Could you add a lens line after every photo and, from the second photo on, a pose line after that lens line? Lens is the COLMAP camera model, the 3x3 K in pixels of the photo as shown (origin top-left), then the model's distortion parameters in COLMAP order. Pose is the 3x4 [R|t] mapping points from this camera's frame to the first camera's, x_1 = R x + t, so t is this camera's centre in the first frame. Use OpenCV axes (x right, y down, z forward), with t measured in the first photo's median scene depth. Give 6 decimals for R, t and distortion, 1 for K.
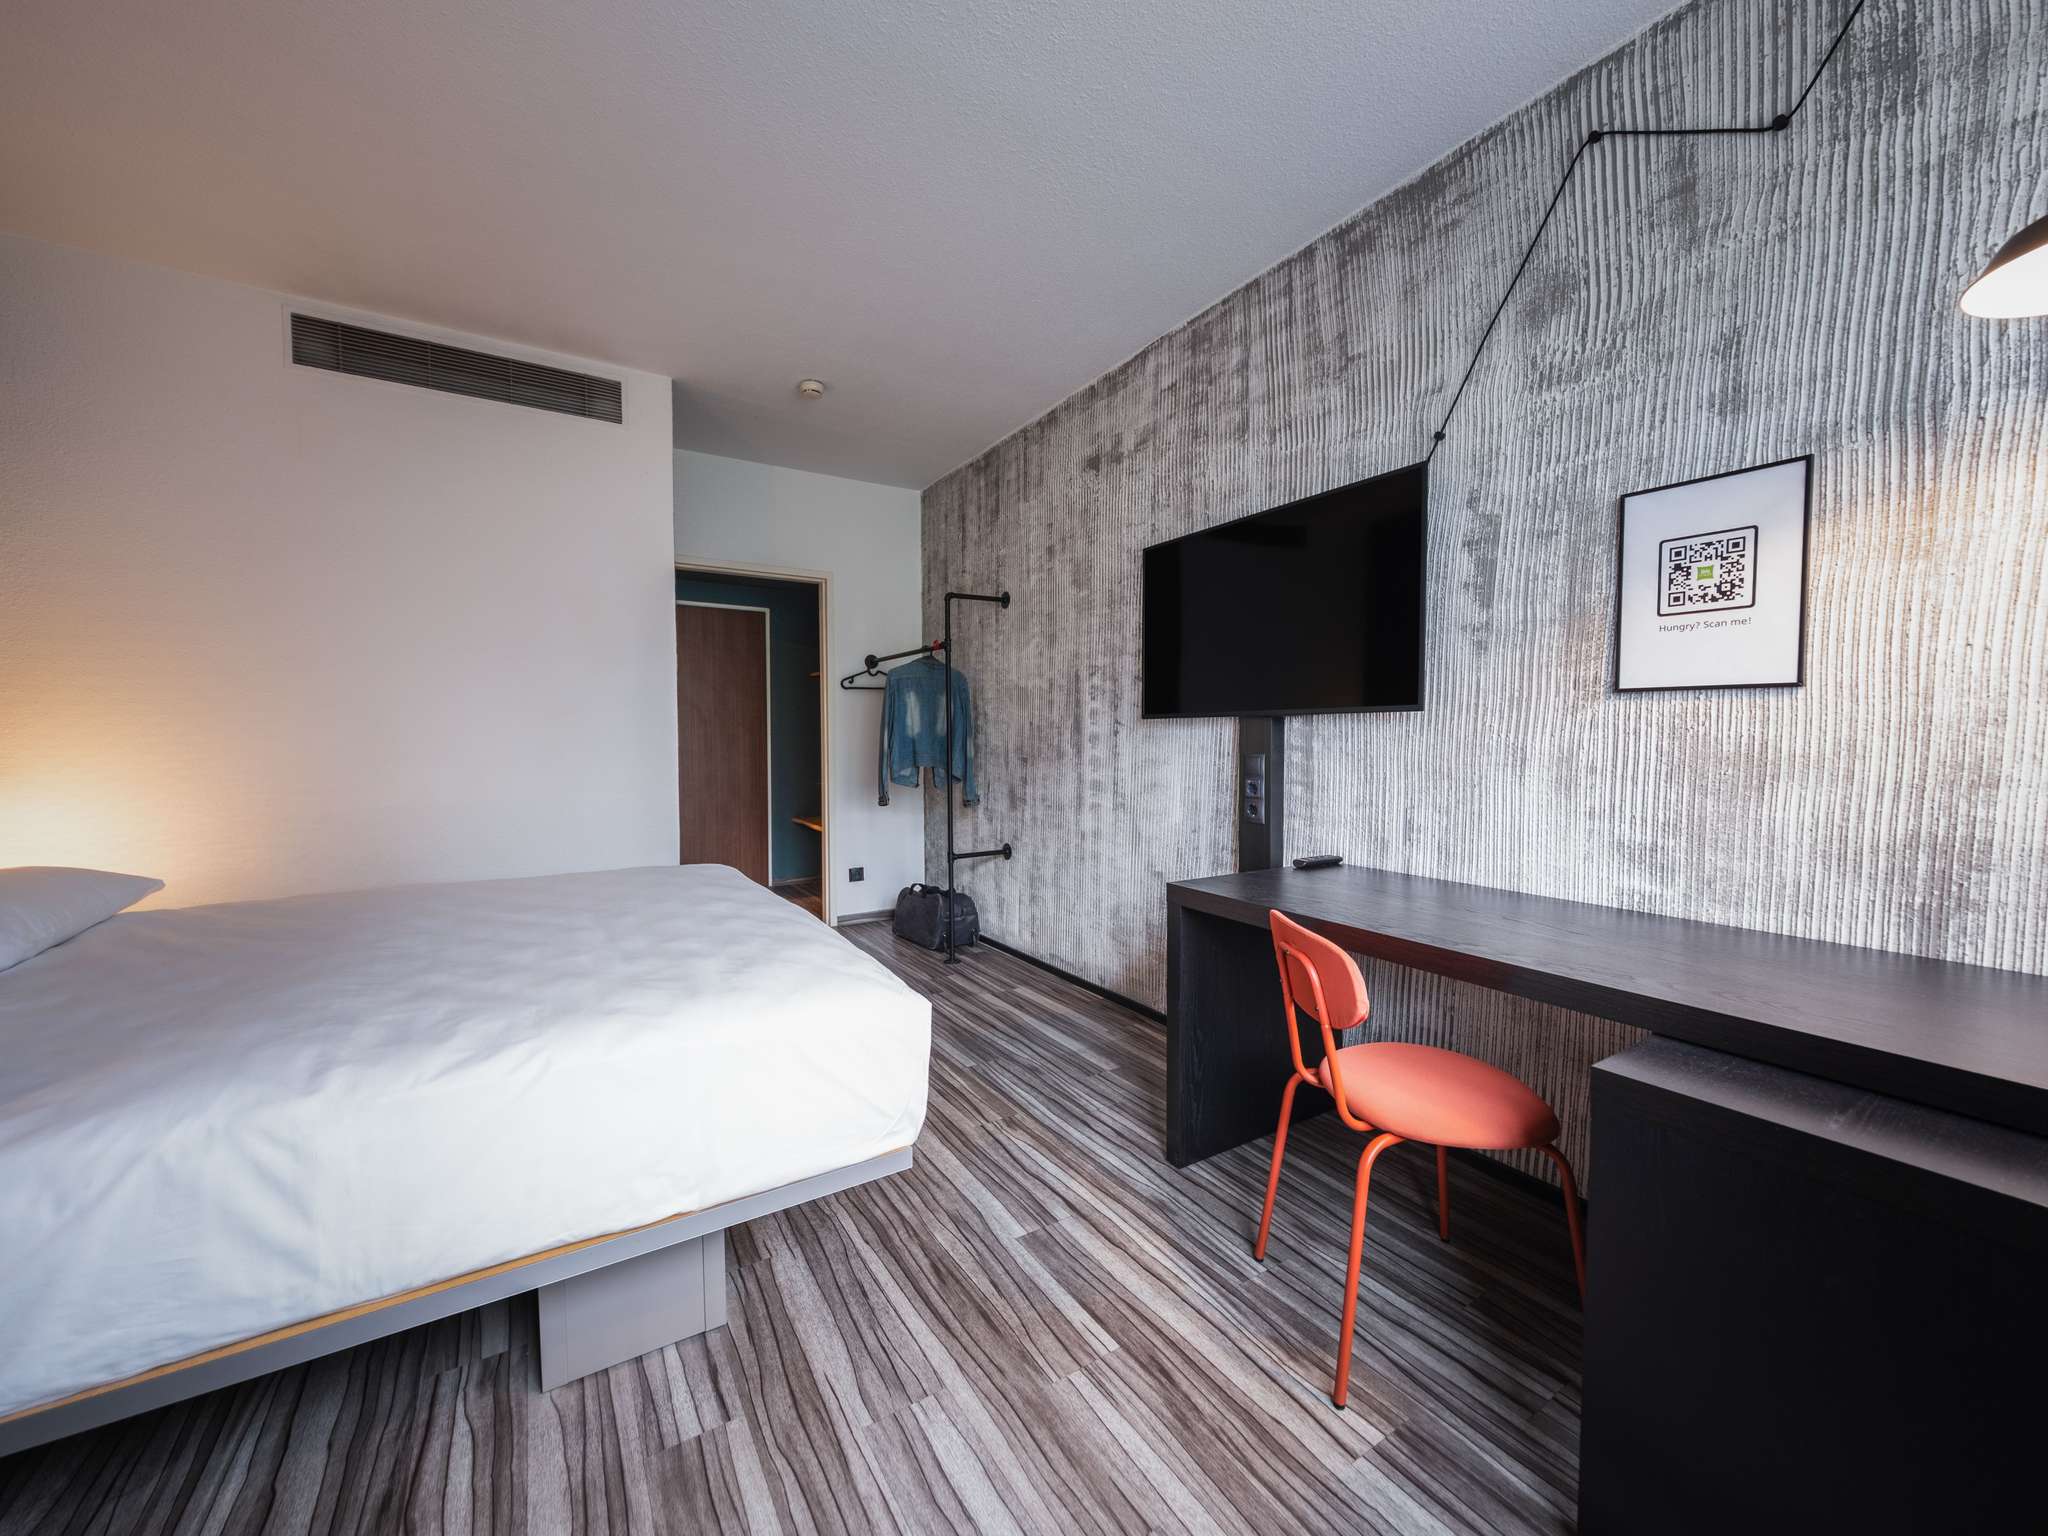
lens RADIAL K [[730.7, 0, 1024.0], [0, 730.7, 768.0], [0, 0, 1]] dist [0.001057, -0.001482]
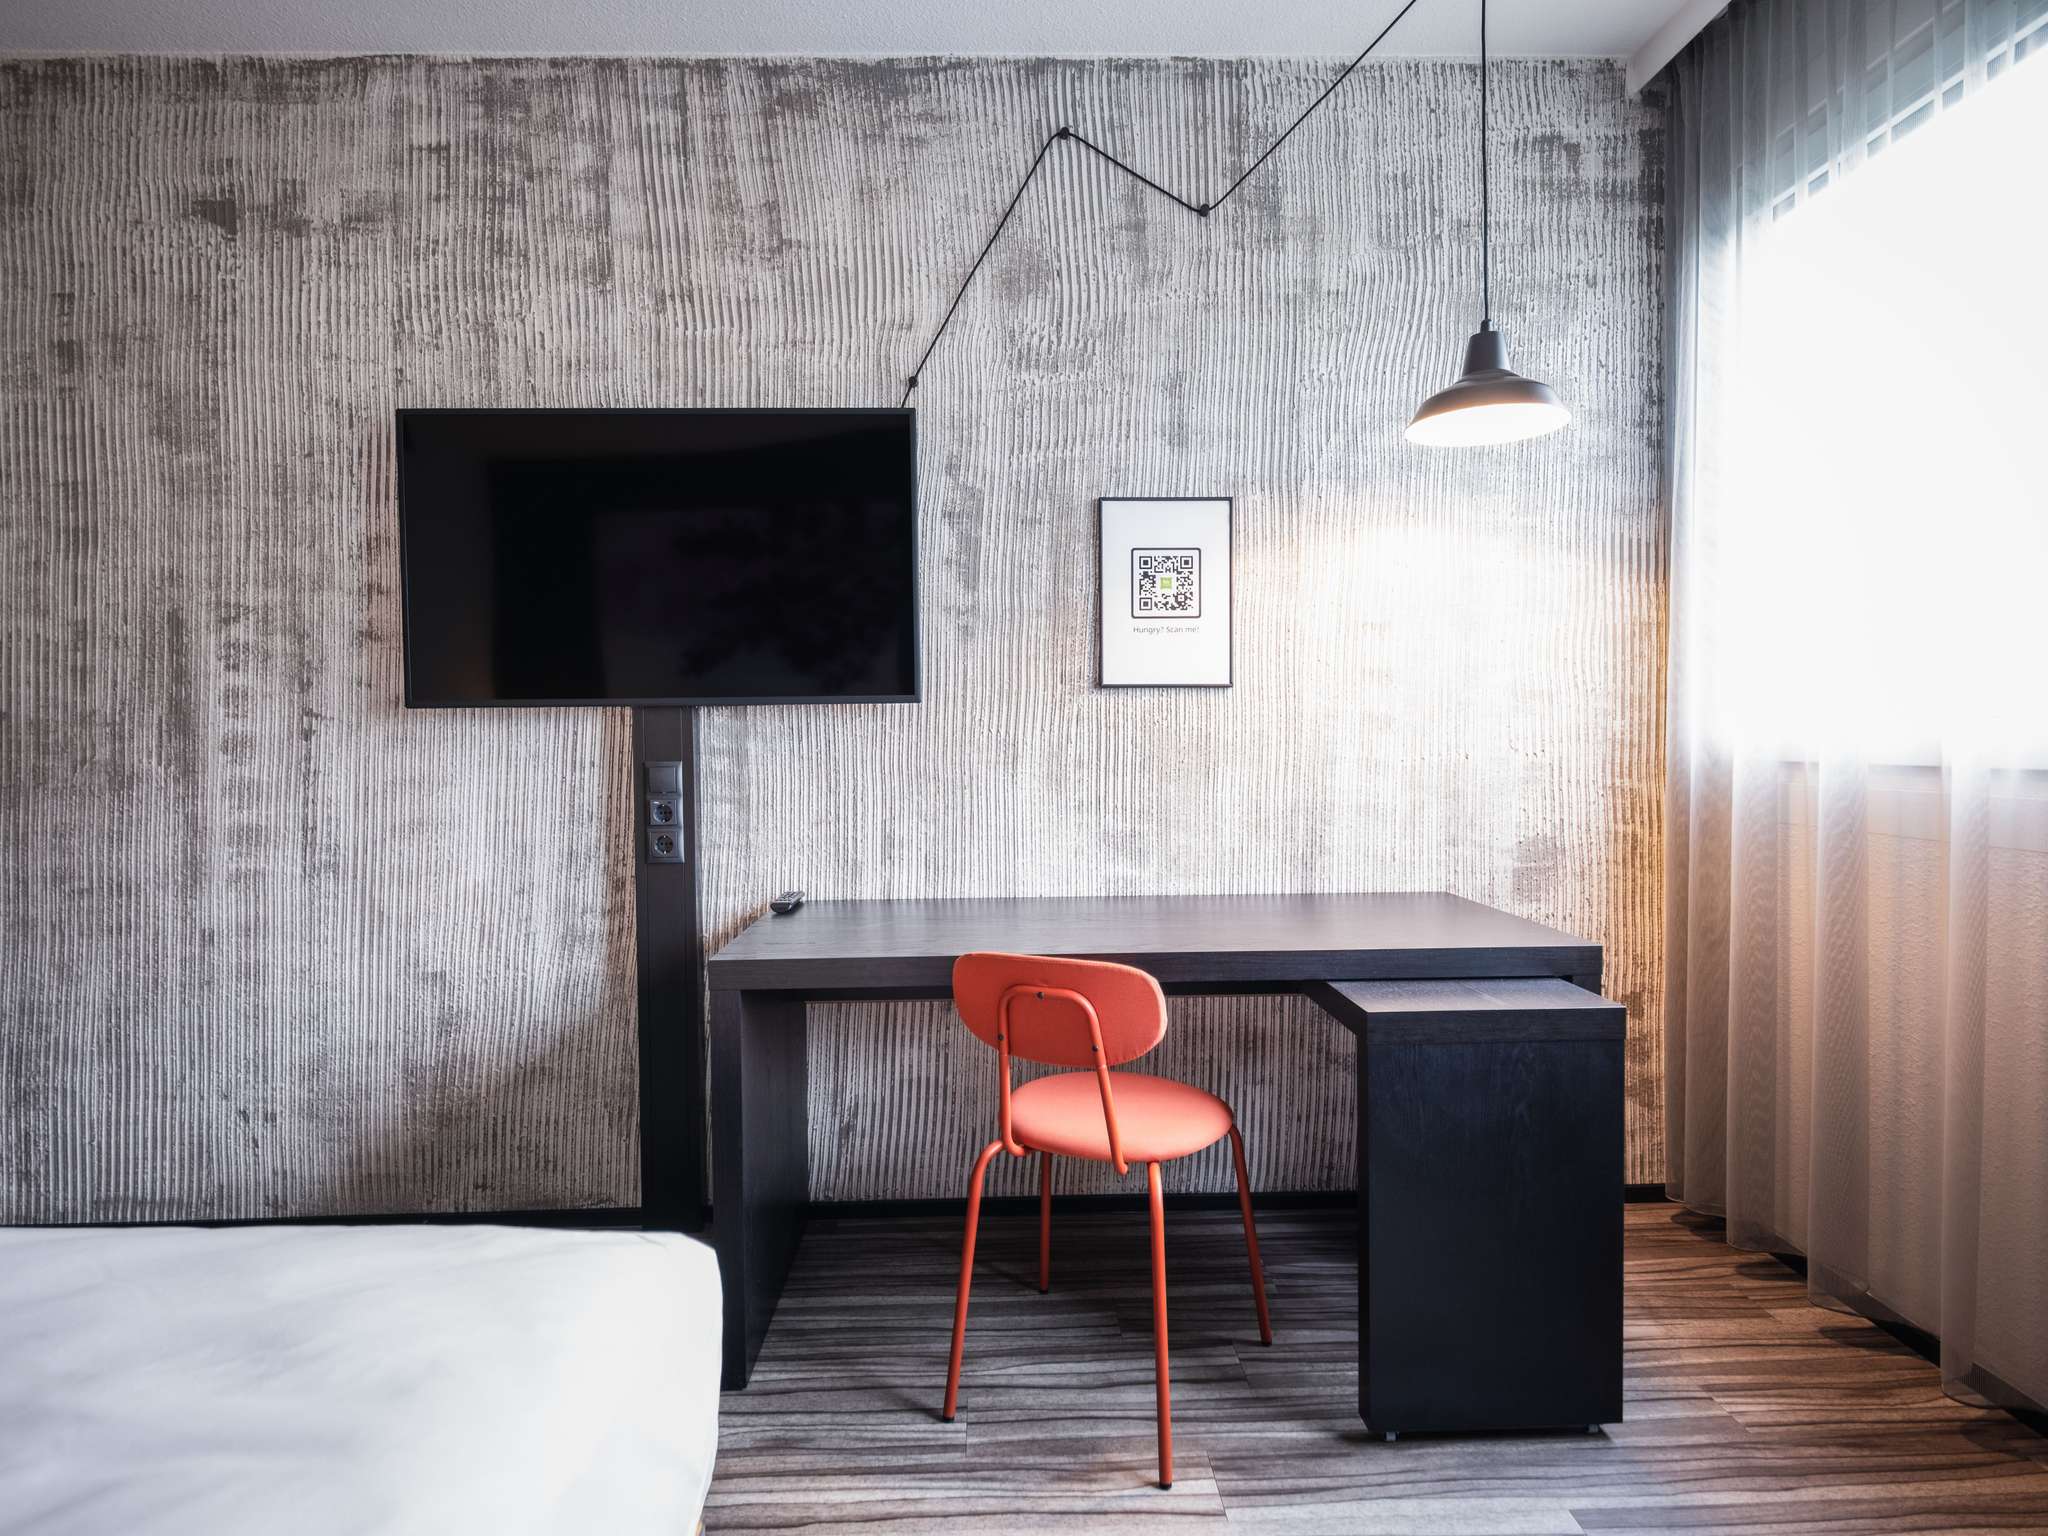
lens RADIAL K [[1031.5, 0, 1024.0], [0, 1031.5, 768.0], [0, 0, 1]] dist [0.016444, -0.008491]
pose [[0.553911, -0.033490, 0.831902, -0.409596], [0.048136, 0.998807, 0.008158, -0.006492], [-0.831183, 0.035525, 0.554863, 0.252335]]
